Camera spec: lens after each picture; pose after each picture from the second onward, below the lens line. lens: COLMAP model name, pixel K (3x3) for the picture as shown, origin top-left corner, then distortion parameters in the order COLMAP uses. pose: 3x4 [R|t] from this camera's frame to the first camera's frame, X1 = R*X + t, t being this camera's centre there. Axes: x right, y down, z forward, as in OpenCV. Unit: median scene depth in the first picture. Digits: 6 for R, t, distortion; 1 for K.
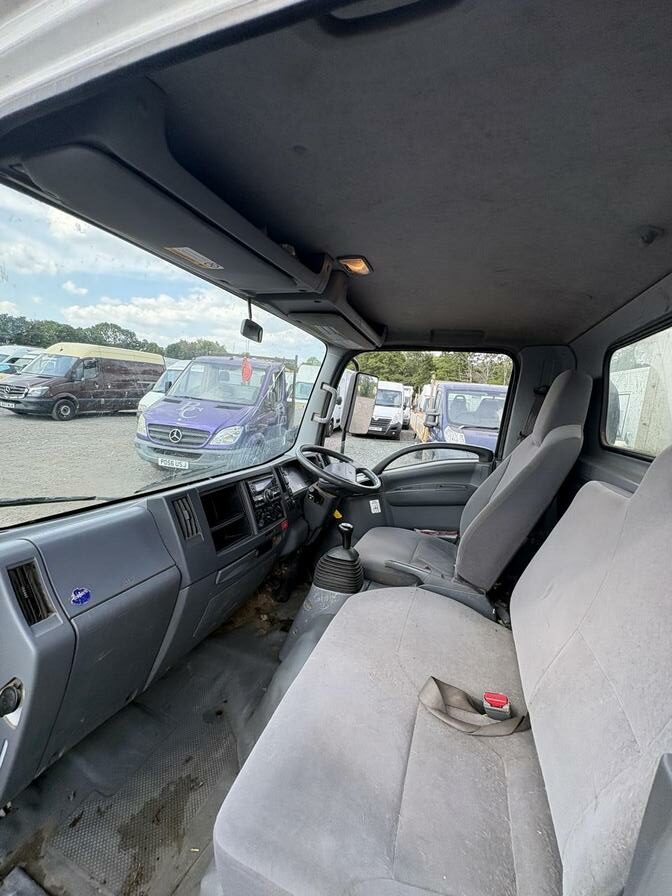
lens RADIAL K [[359.9, 0, 335.3], [0, 359.9, 450.0], [0, 0, 1]] dist [0.001047, -0.000104]
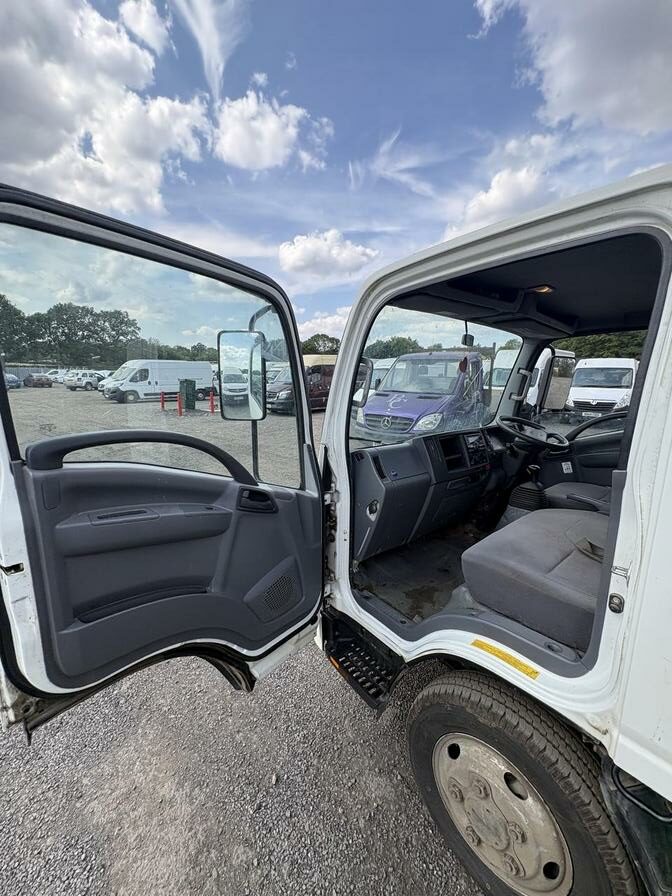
lens RADIAL K [[359.9, 0, 335.3], [0, 359.9, 450.0], [0, 0, 1]] dist [0.001047, -0.000104]
pose [[0.869134, 0.014468, -0.494365, 0.030834], [-0.004435, 0.999760, 0.021462, 0.073573], [0.494557, -0.016460, 0.868990, -0.407746]]
